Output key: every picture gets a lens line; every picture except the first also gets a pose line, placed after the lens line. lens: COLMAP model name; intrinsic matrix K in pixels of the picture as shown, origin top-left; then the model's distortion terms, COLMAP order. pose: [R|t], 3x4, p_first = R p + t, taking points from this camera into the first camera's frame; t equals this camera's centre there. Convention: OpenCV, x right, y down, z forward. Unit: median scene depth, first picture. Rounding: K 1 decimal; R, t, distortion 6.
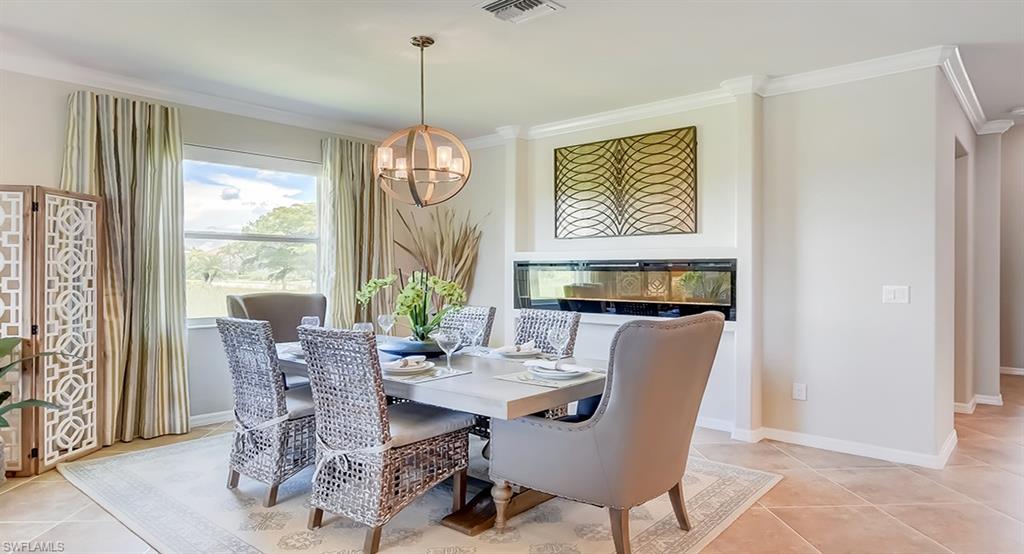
lens RADIAL K [[629.8, 0, 512.1], [0, 629.8, 270.7], [0, 0, 1]] dist [0.022701, 0.003522]
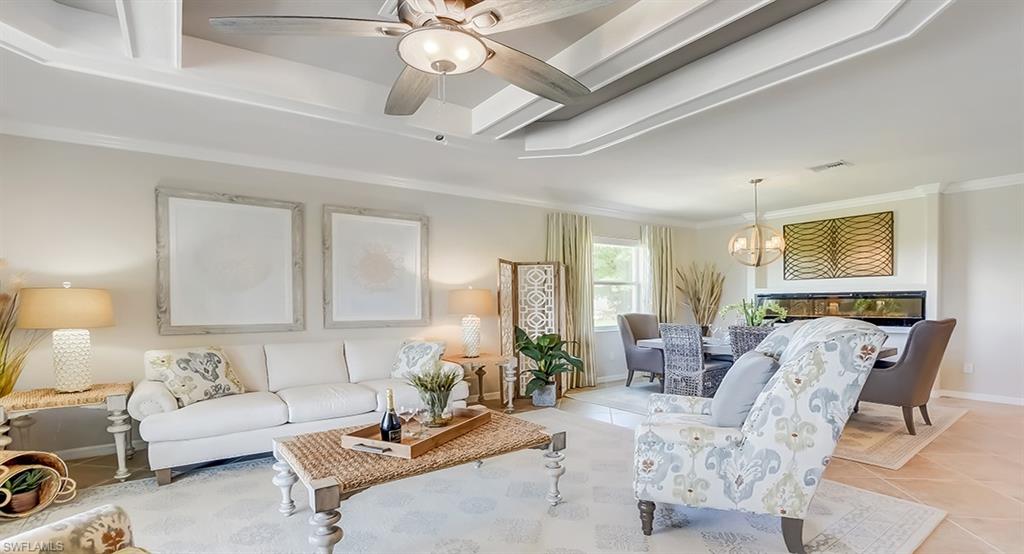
lens RADIAL K [[498.4, 0, 524.6], [0, 498.4, 314.3], [0, 0, 1]] dist [0.003562, -0.000349]
pose [[0.981280, -0.007302, -0.192449, -0.383984], [0.011562, 0.999712, 0.021025, 0.003174], [0.192240, -0.022856, 0.981082, -0.452681]]
